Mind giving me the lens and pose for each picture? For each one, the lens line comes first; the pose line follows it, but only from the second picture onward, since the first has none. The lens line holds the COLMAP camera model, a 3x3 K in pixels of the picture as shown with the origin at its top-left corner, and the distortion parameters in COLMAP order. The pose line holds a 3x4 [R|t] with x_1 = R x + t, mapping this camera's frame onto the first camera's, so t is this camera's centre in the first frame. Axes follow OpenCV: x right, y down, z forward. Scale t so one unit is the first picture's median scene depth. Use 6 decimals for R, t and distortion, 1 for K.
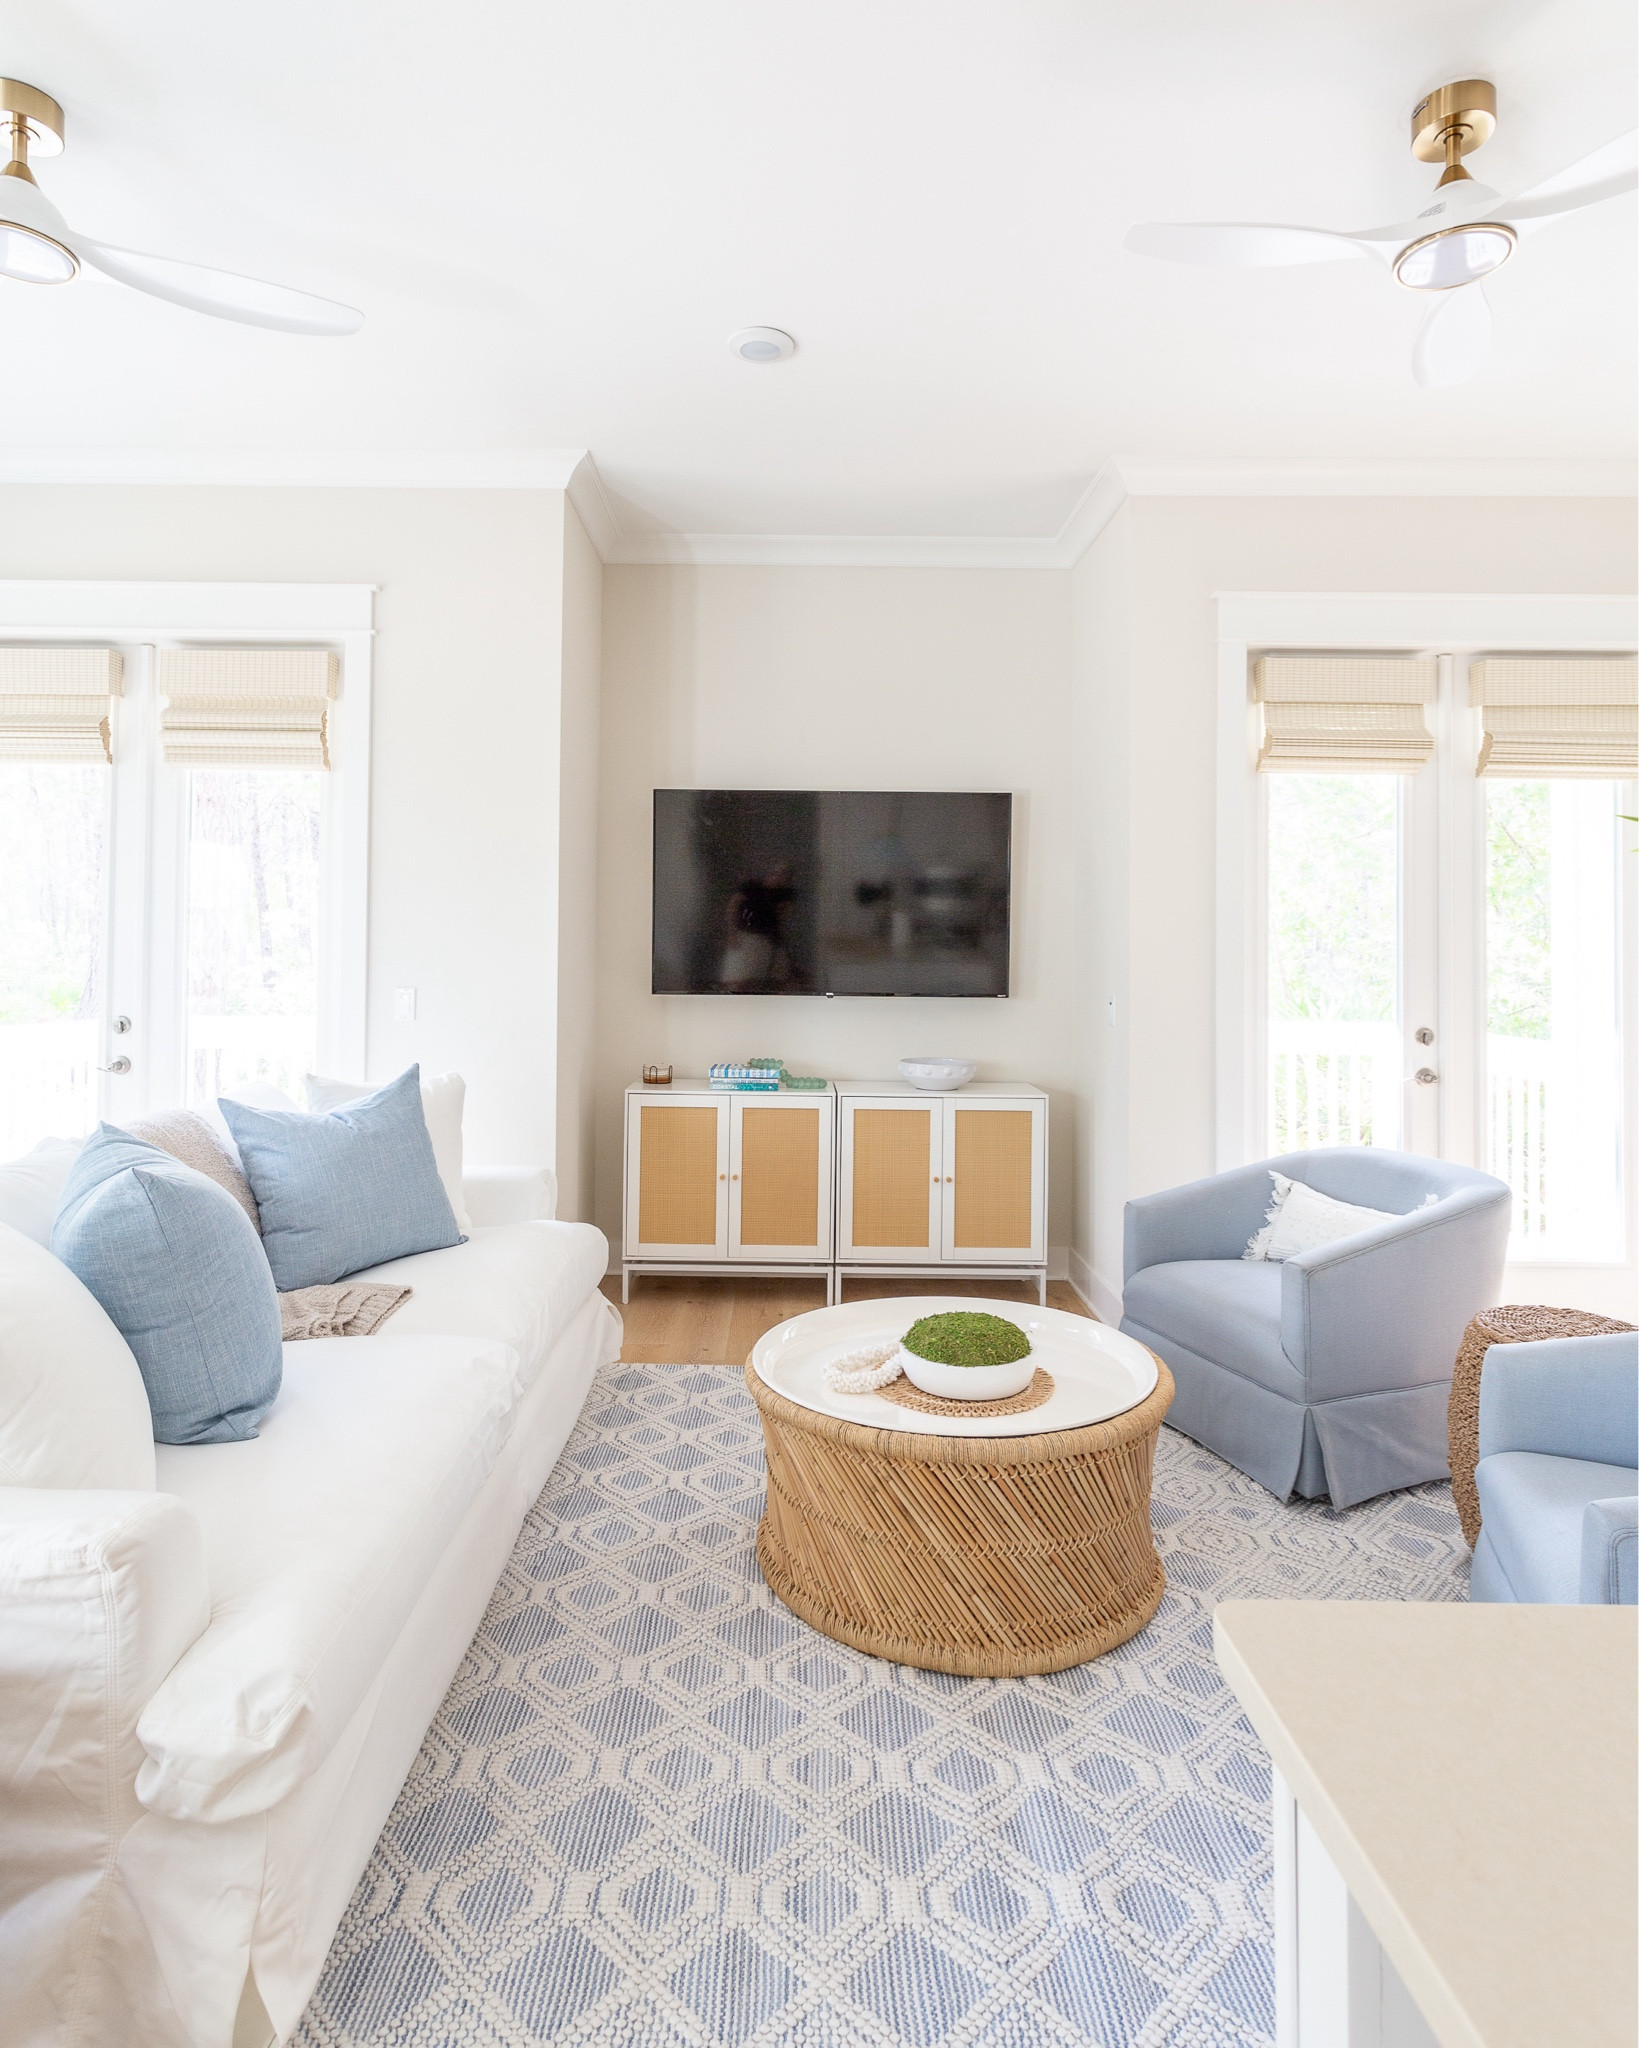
lens RADIAL K [[975.0, 0, 818.5], [0, 975.0, 900.9], [0, 0, 1]] dist [-0.048395, -0.000247]
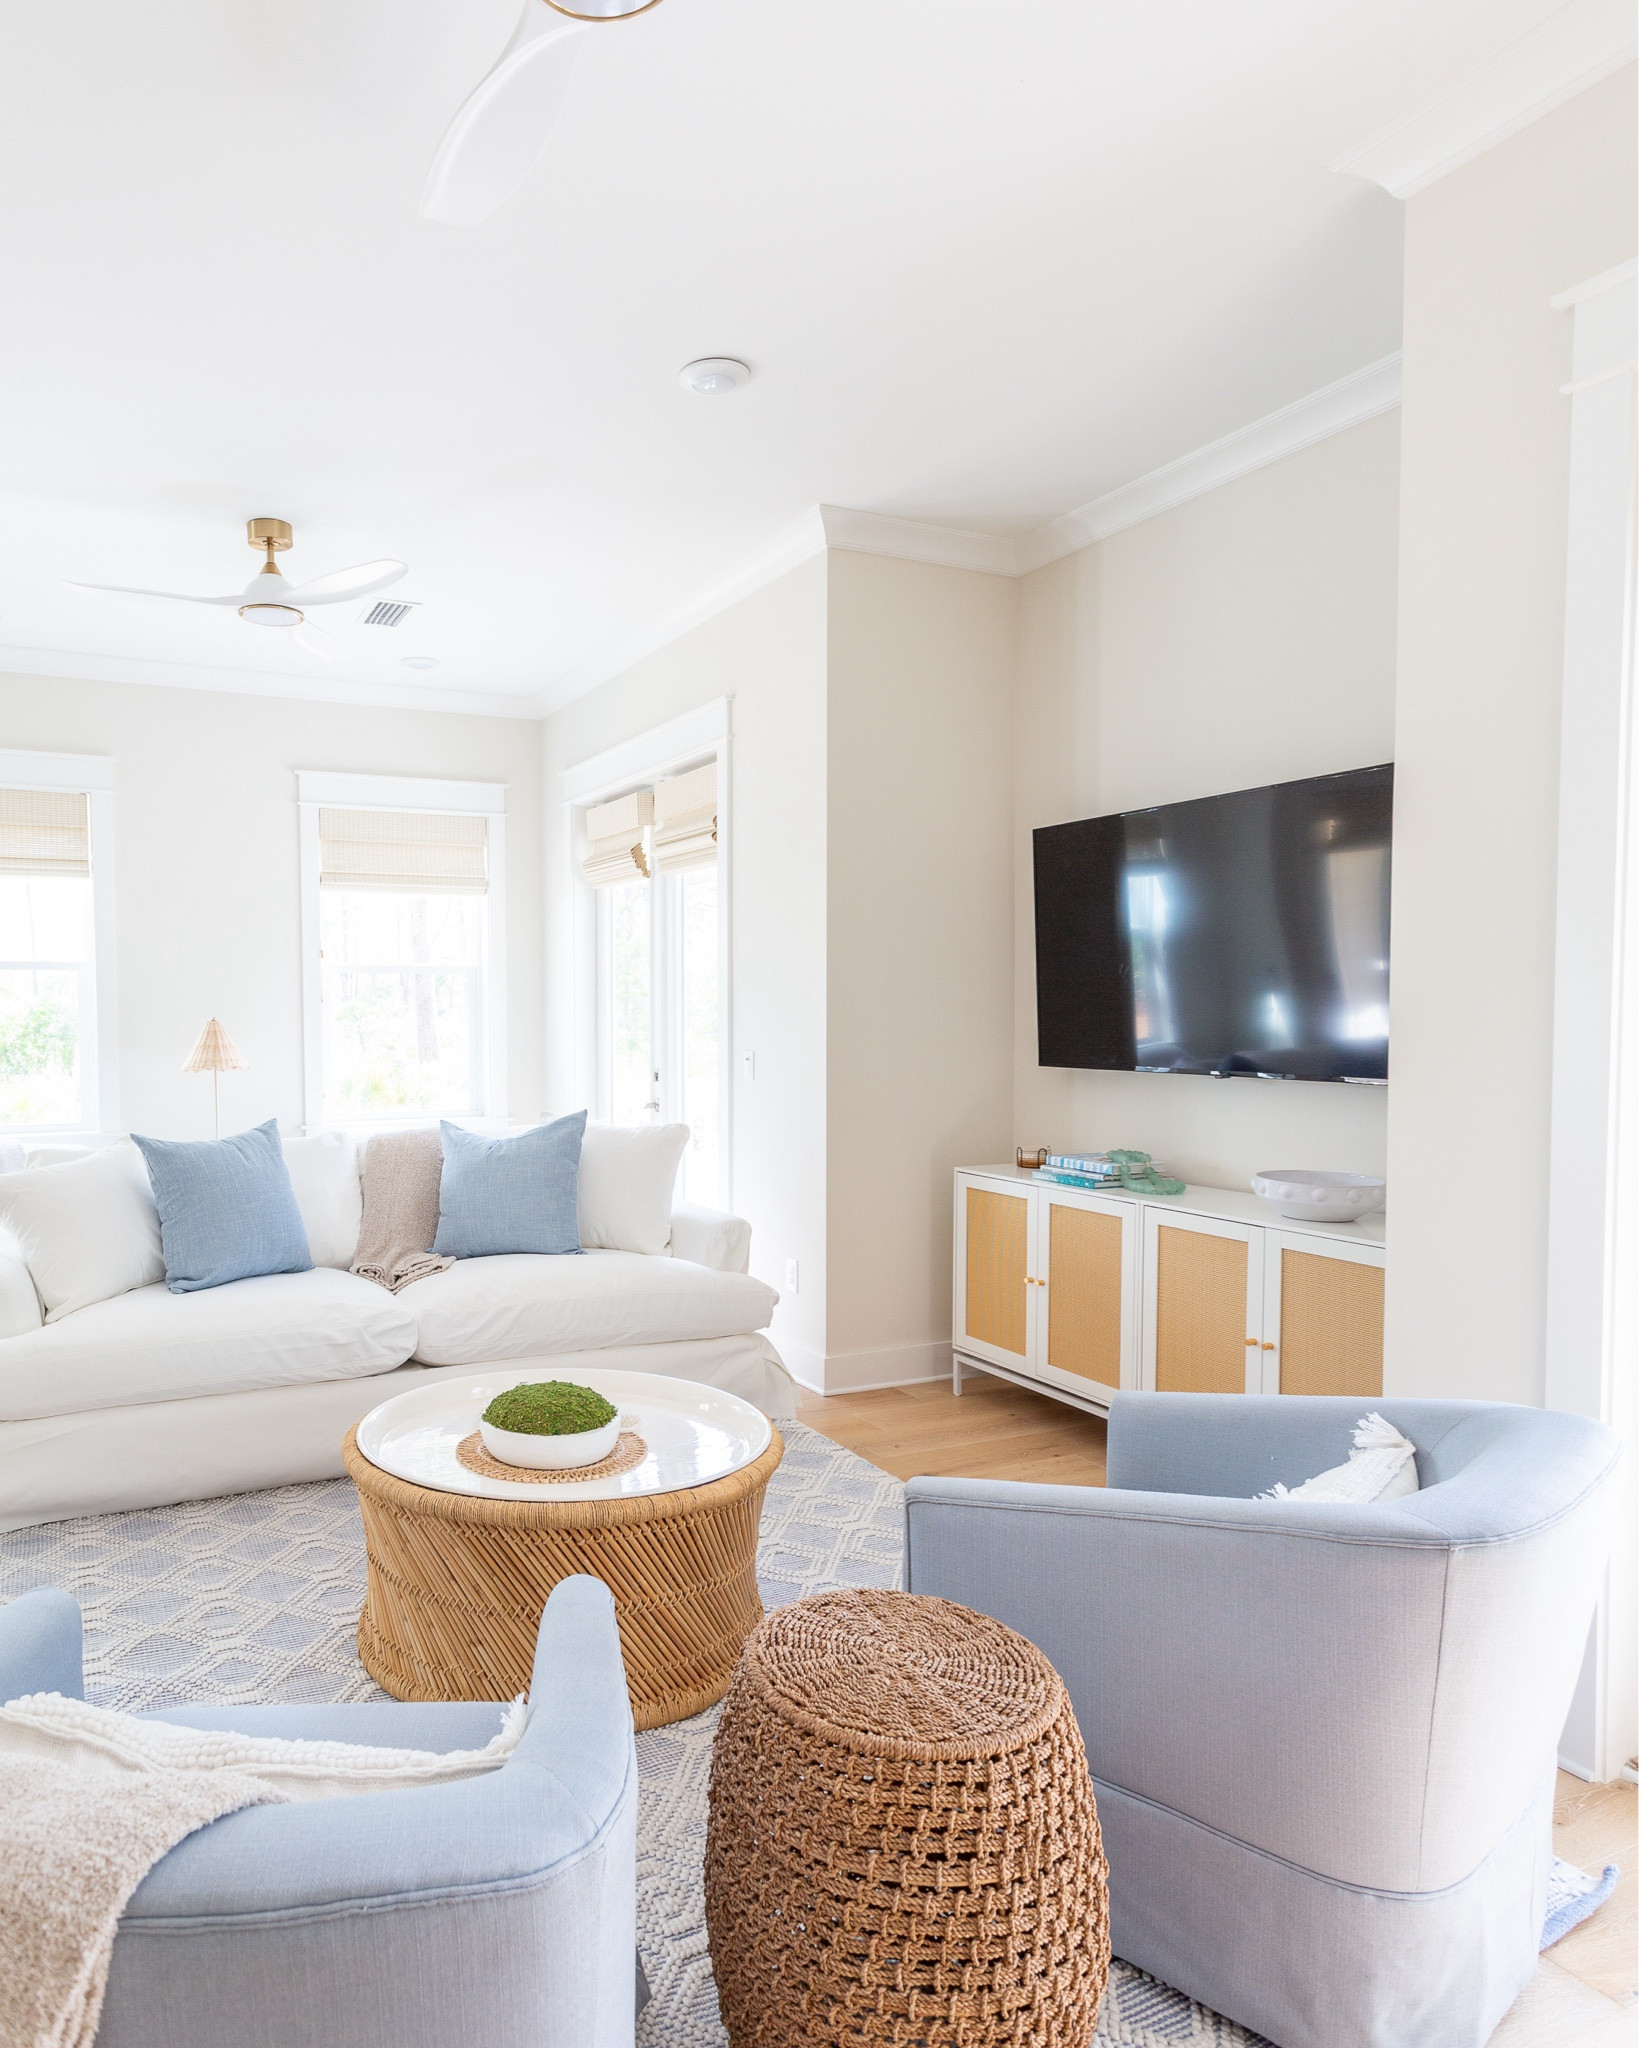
lens RADIAL K [[1185.9, 0, 871.2], [0, 1185.9, 1016.9], [0, 0, 1]] dist [0.000947, 0.001103]
pose [[0.532993, -0.003875, -0.846111, 0.715593], [0.044736, 0.998720, 0.023607, 0.021016], [0.844936, -0.050434, 0.532484, 0.335304]]
